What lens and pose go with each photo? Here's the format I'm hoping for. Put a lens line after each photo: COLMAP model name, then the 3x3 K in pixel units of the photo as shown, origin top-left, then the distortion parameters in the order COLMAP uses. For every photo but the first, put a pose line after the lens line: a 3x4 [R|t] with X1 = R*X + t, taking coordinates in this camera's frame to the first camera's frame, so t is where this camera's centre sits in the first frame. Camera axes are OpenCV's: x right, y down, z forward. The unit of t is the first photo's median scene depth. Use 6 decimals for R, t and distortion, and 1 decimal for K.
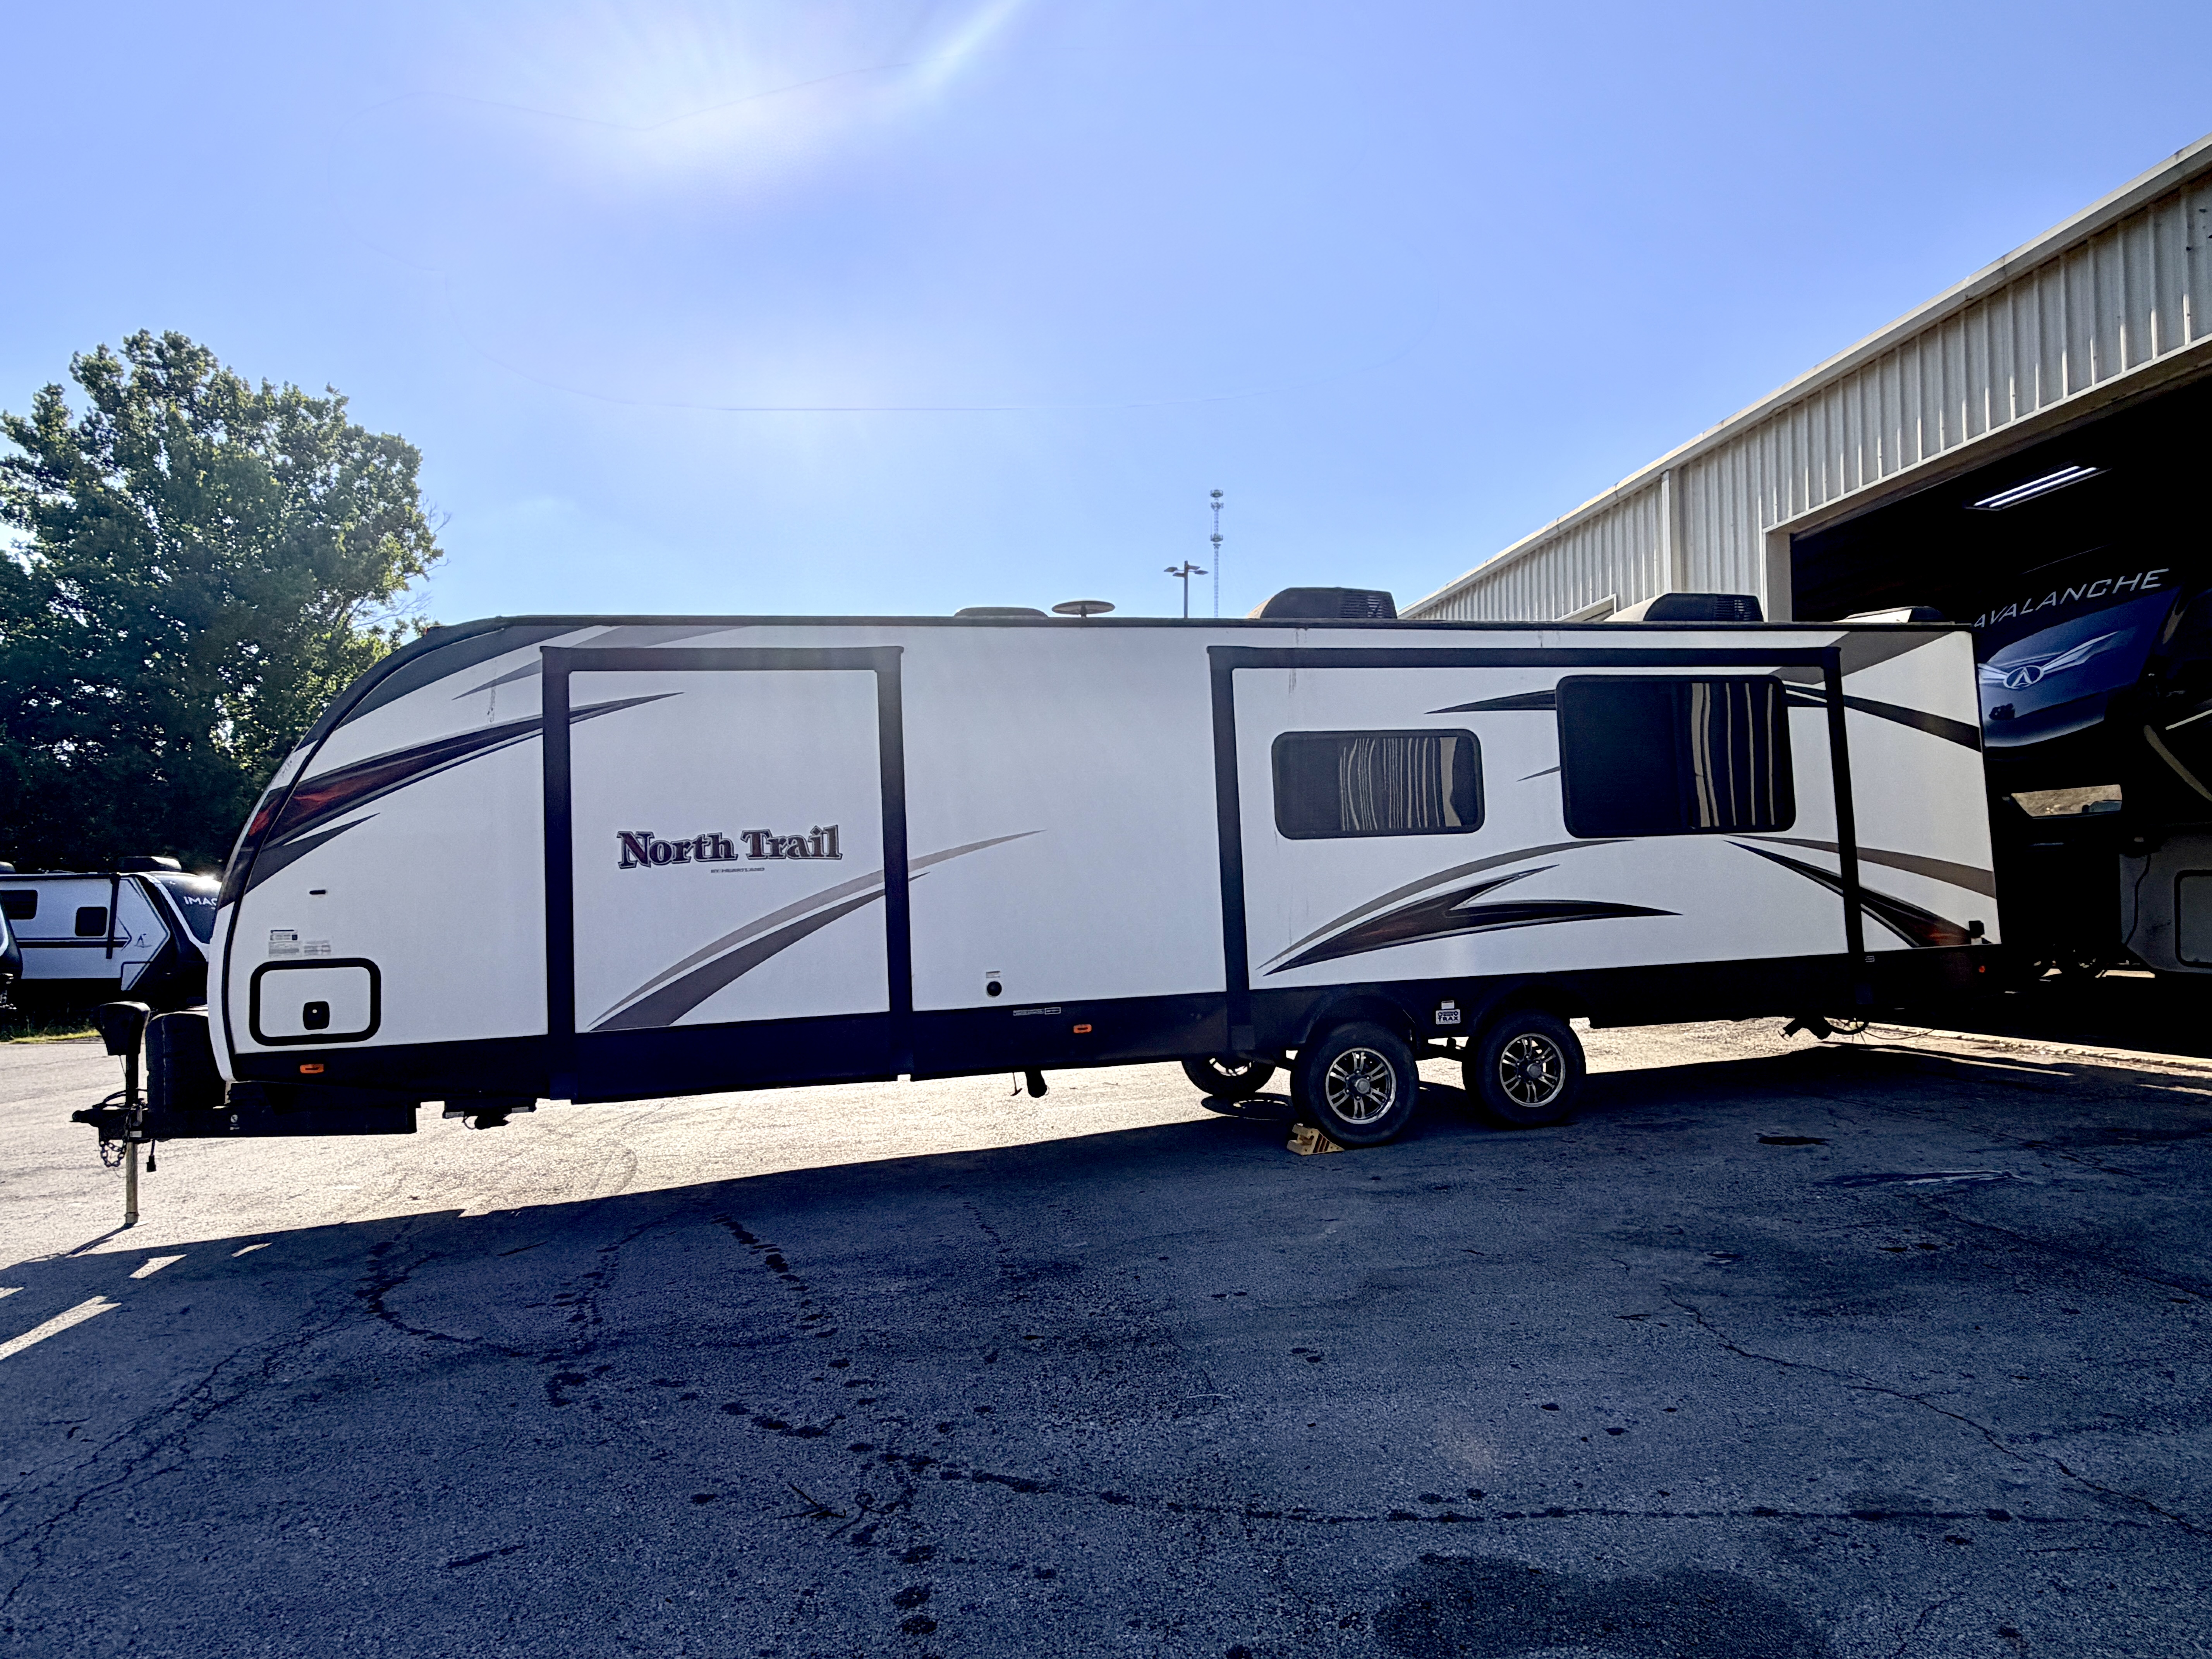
lens RADIAL K [[1260.3, 0, 1106.0], [0, 1260.3, 829.5], [0, 0, 1]] dist [0.001295, 0.001718]
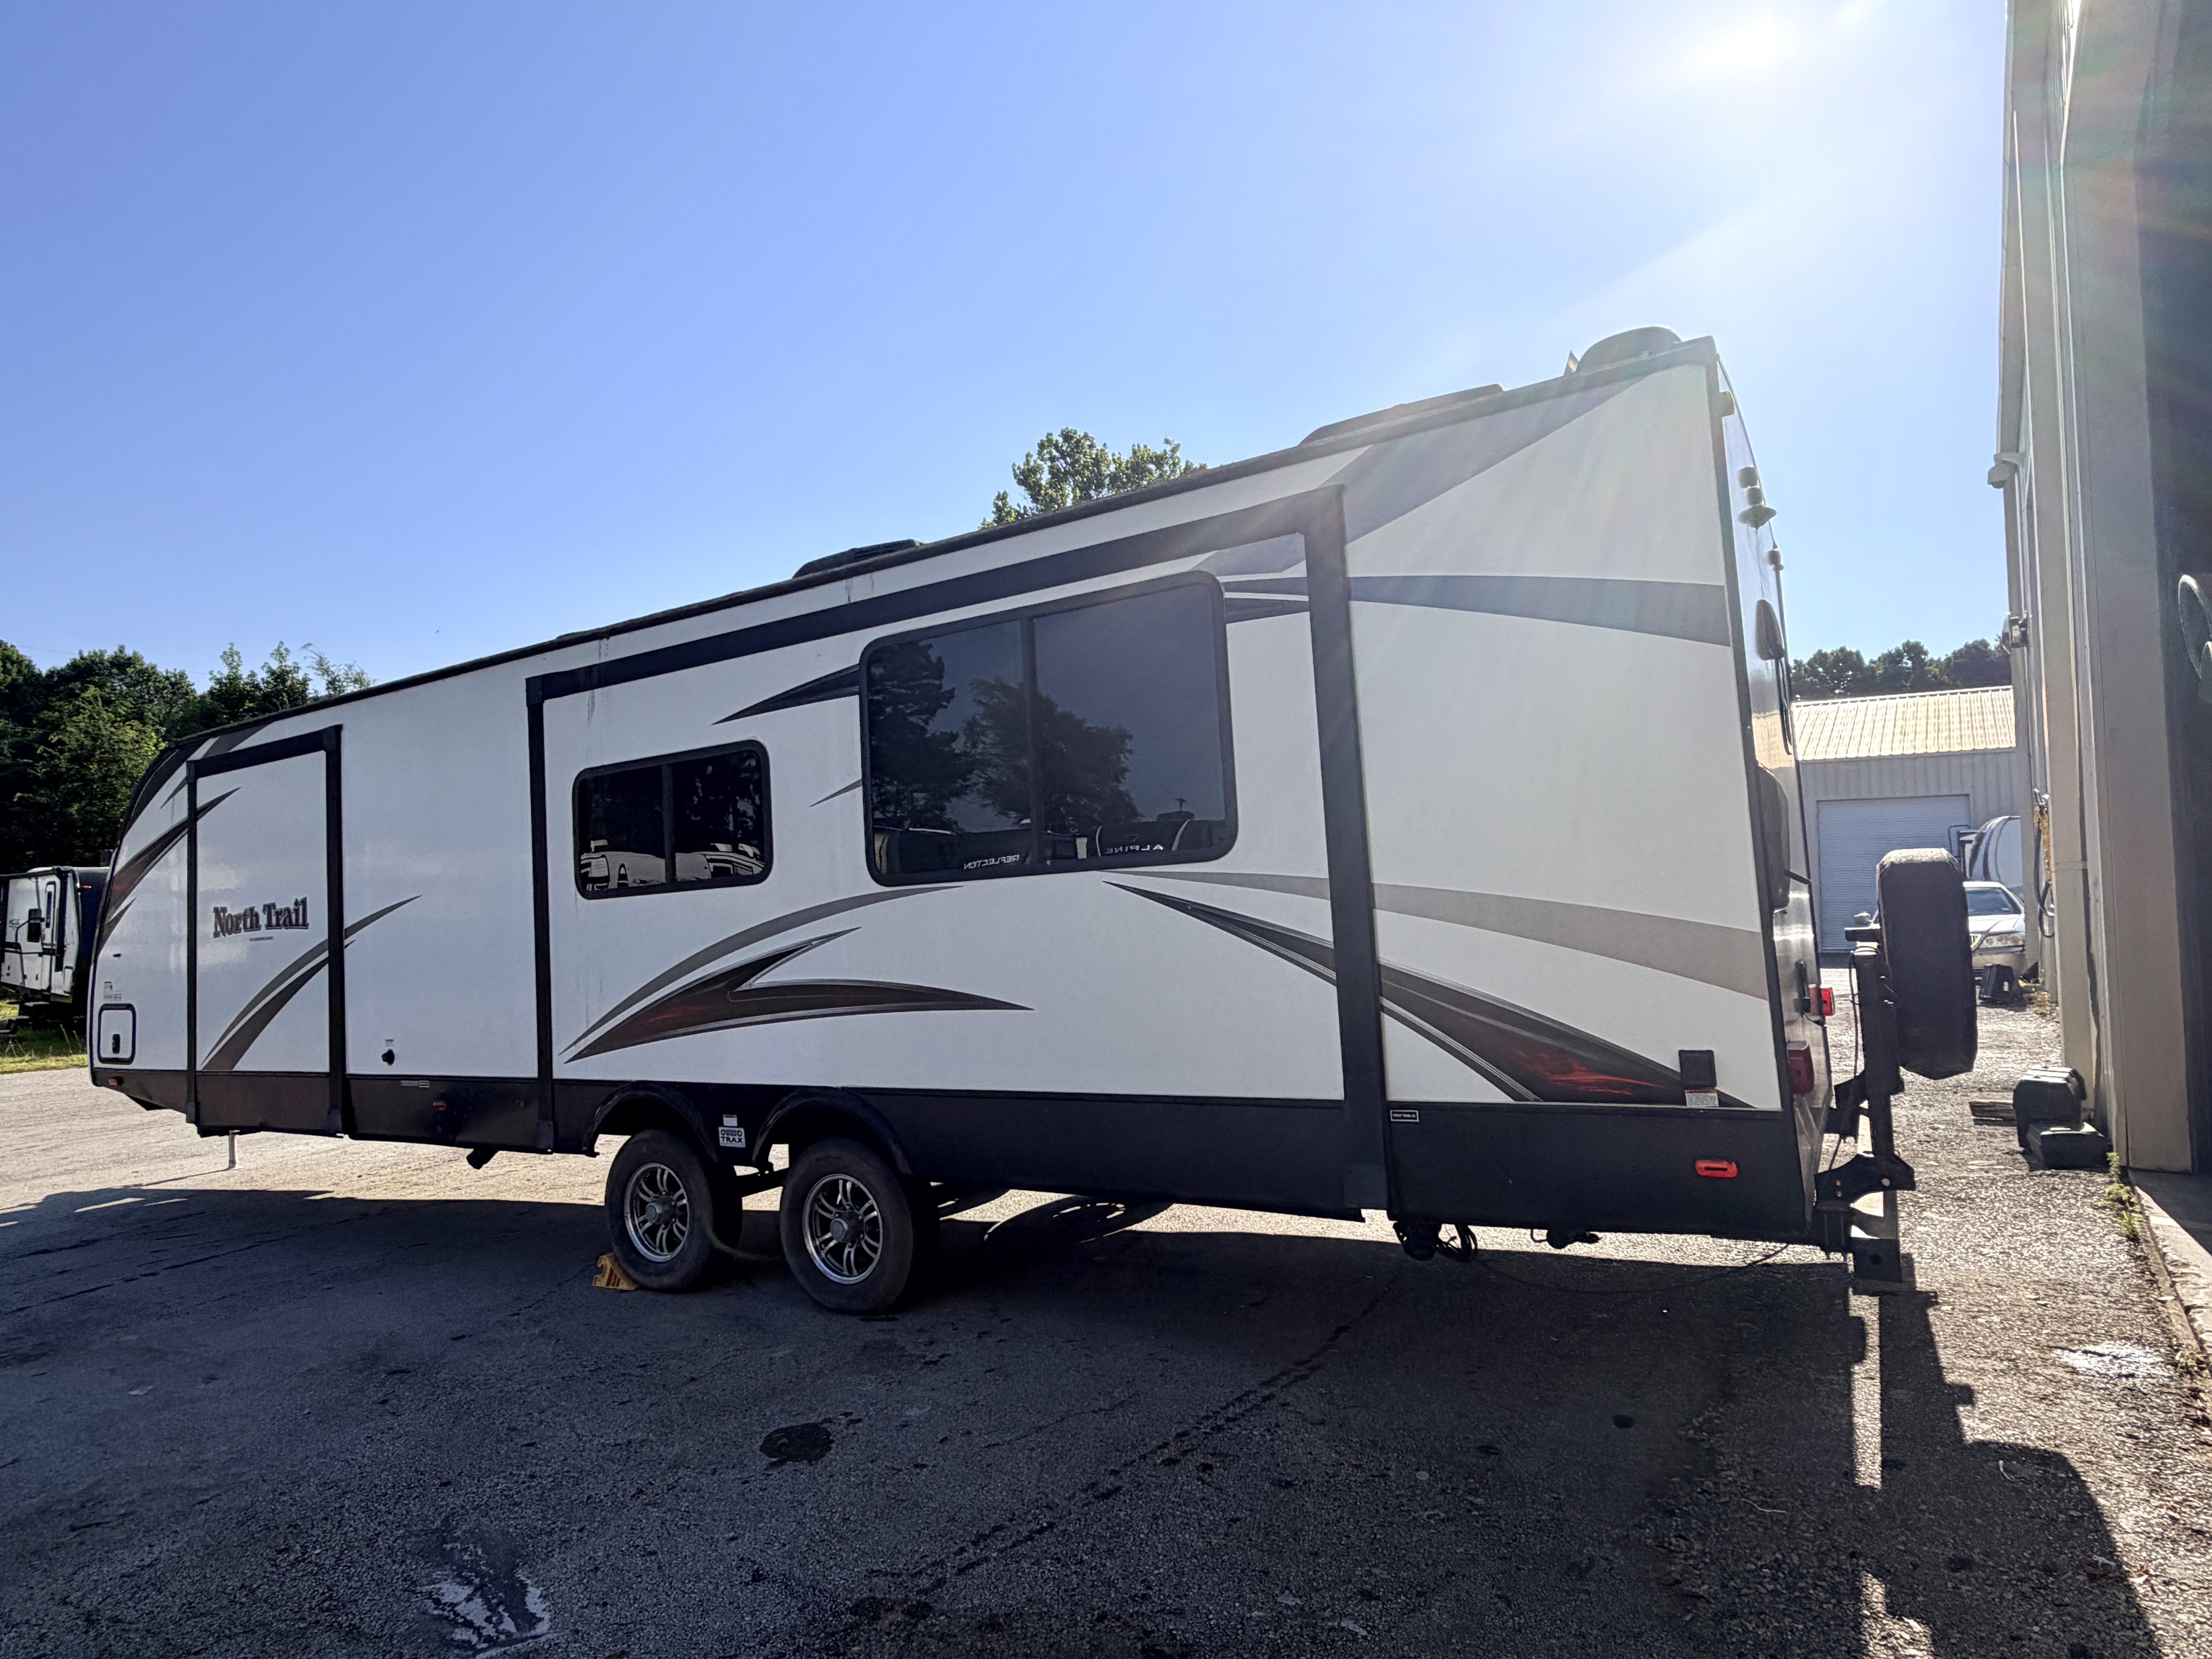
lens RADIAL K [[1260.3, 0, 1106.0], [0, 1260.3, 829.5], [0, 0, 1]] dist [0.001295, 0.001718]
pose [[0.721264, -0.043740, -0.691278, 0.987918], [0.069560, 0.997533, 0.009459, -0.022766], [0.689159, -0.054908, 0.722527, 0.659278]]
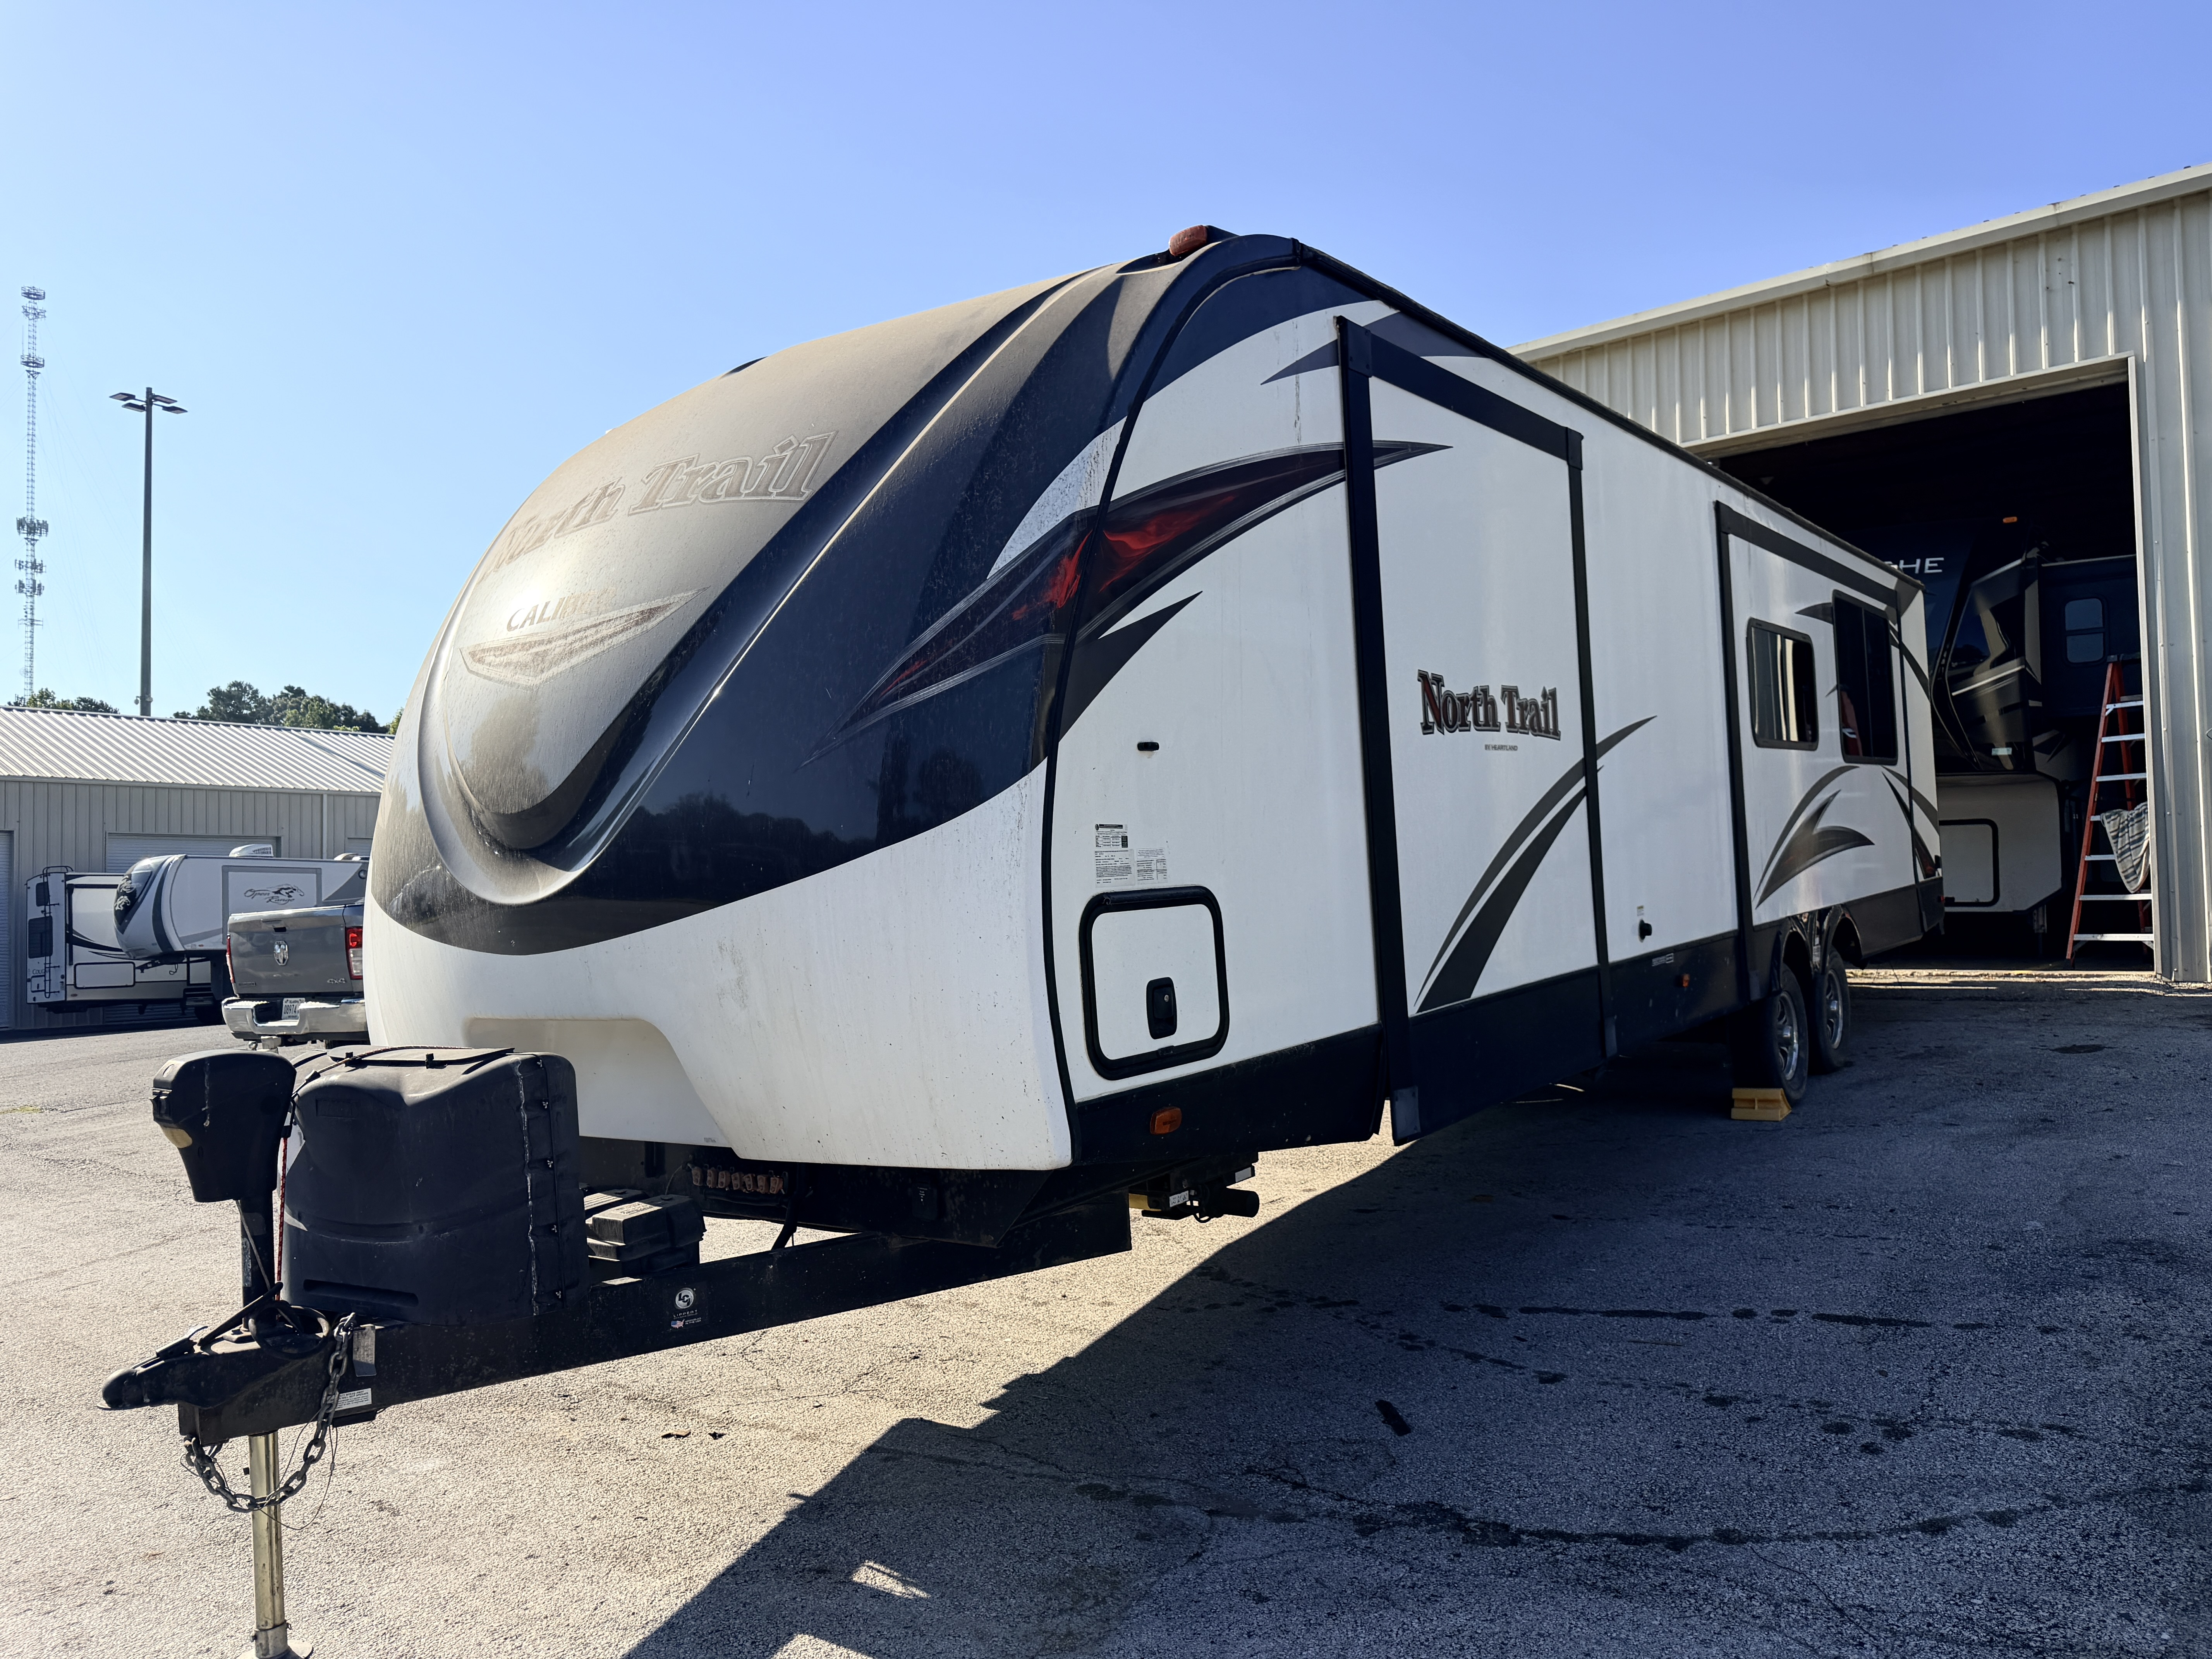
lens RADIAL K [[1552.1, 0, 1109.8], [0, 1552.1, 841.2], [0, 0, 1]] dist [0.076098, -0.084826]
pose [[0.758539, 0.006471, 0.651596, -0.882812], [-0.015825, 0.999839, 0.008494, 0.070342], [-0.651436, -0.016755, 0.758519, 0.501559]]
